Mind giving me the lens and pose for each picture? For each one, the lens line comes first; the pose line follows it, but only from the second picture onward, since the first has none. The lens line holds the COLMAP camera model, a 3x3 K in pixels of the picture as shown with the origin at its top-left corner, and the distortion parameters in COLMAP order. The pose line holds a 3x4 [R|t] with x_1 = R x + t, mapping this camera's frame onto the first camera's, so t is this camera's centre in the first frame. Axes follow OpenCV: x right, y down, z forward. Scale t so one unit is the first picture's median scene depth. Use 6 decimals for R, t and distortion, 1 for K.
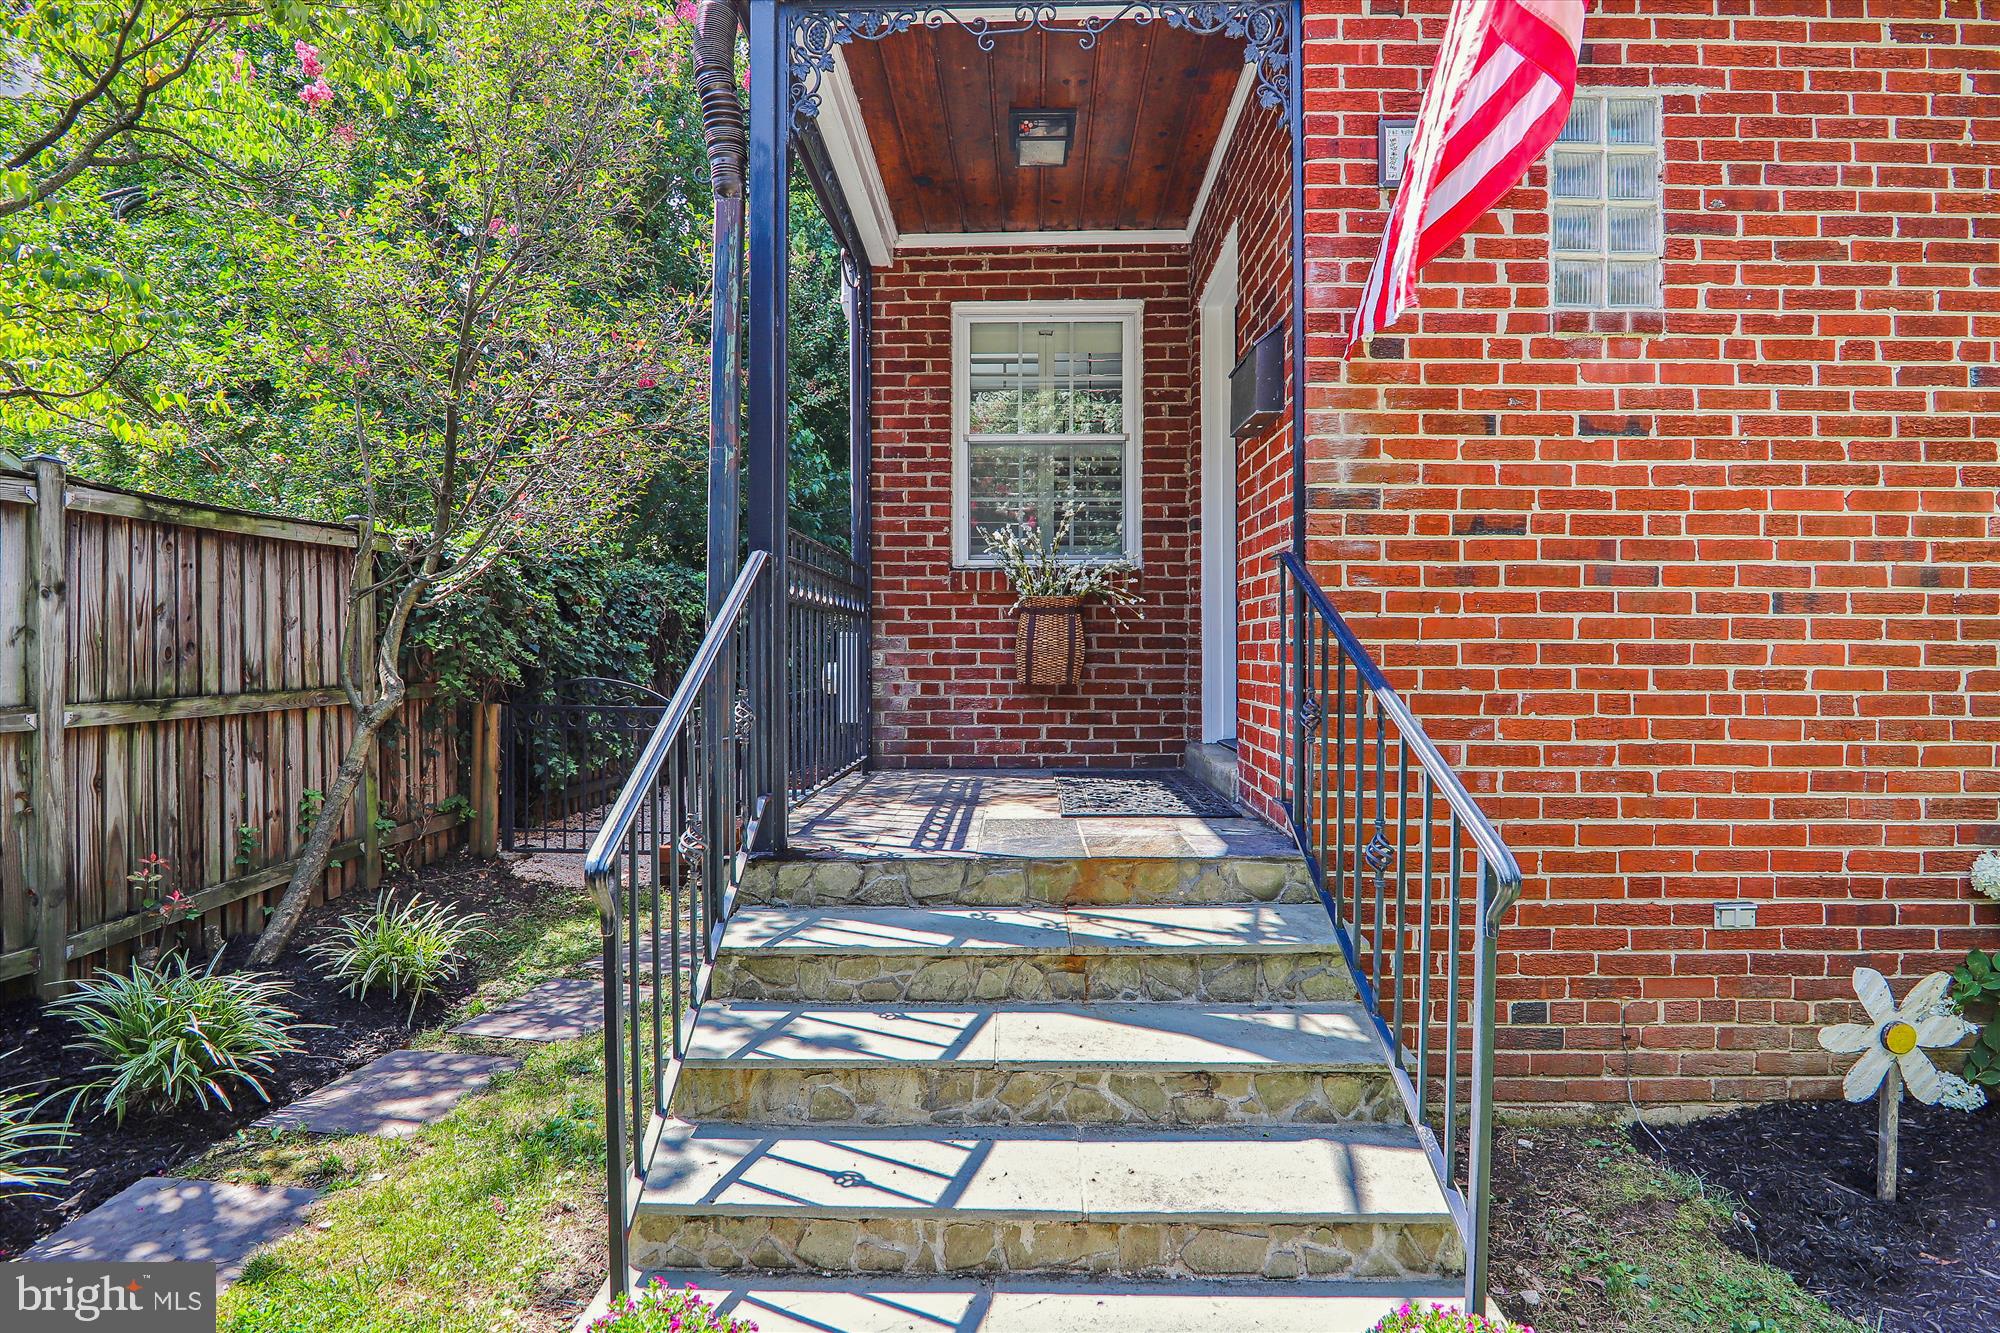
lens RADIAL K [[984.6, 0, 1006.2], [0, 984.6, 667.5], [0, 0, 1]] dist [-0.014052, -0.001750]
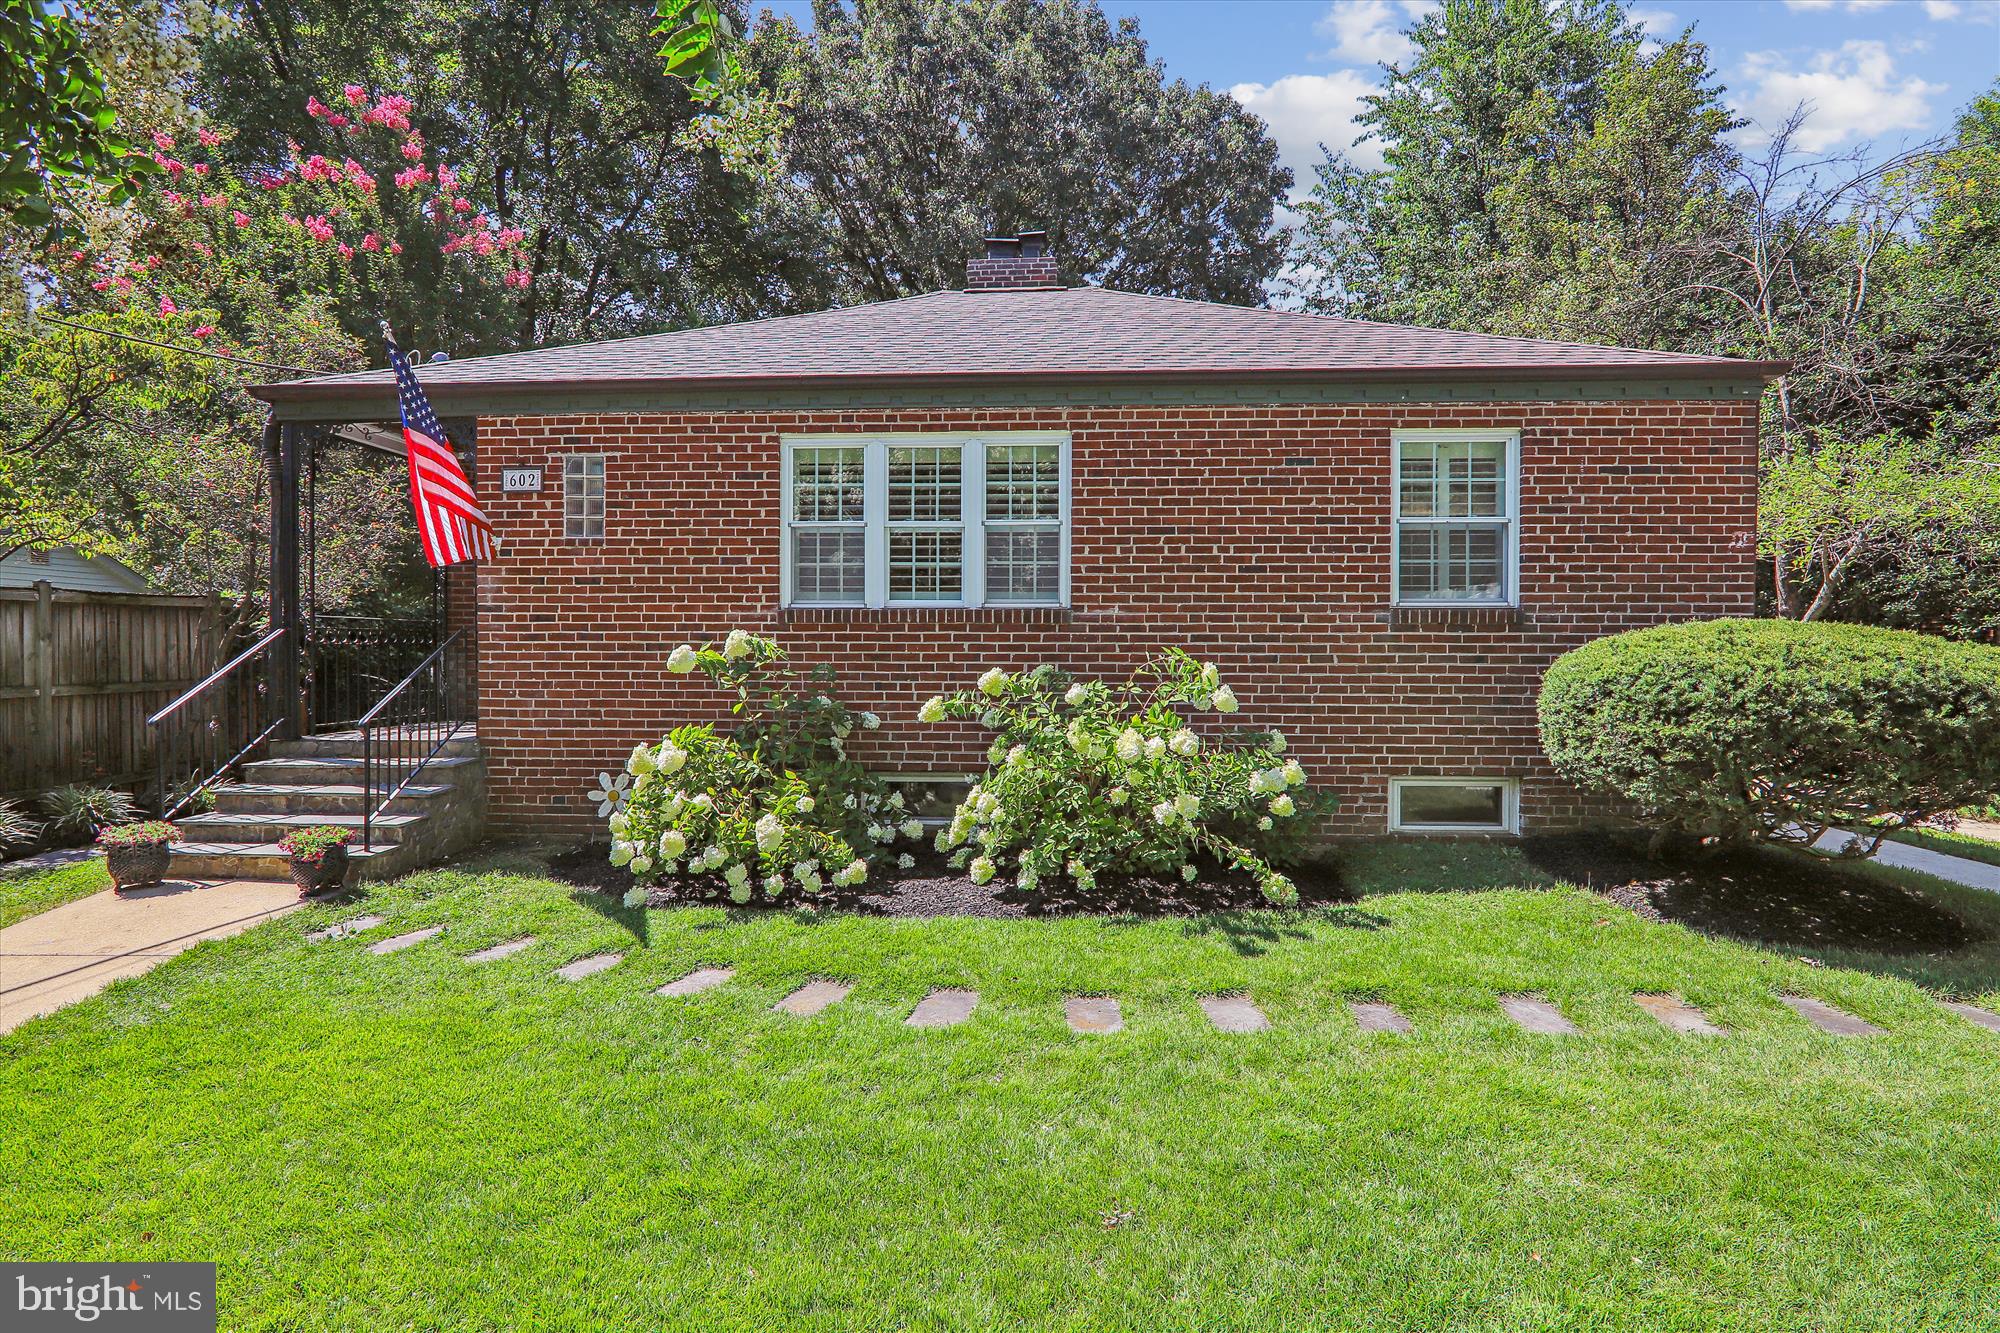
lens RADIAL K [[984.6, 0, 1006.2], [0, 984.6, 667.5], [0, 0, 1]] dist [-0.014052, -0.001750]
pose [[0.999192, -0.000727, -0.040179, 1.875533], [0.001094, 0.999958, 0.009131, -0.033227], [0.040171, -0.009167, 0.999151, -1.641276]]
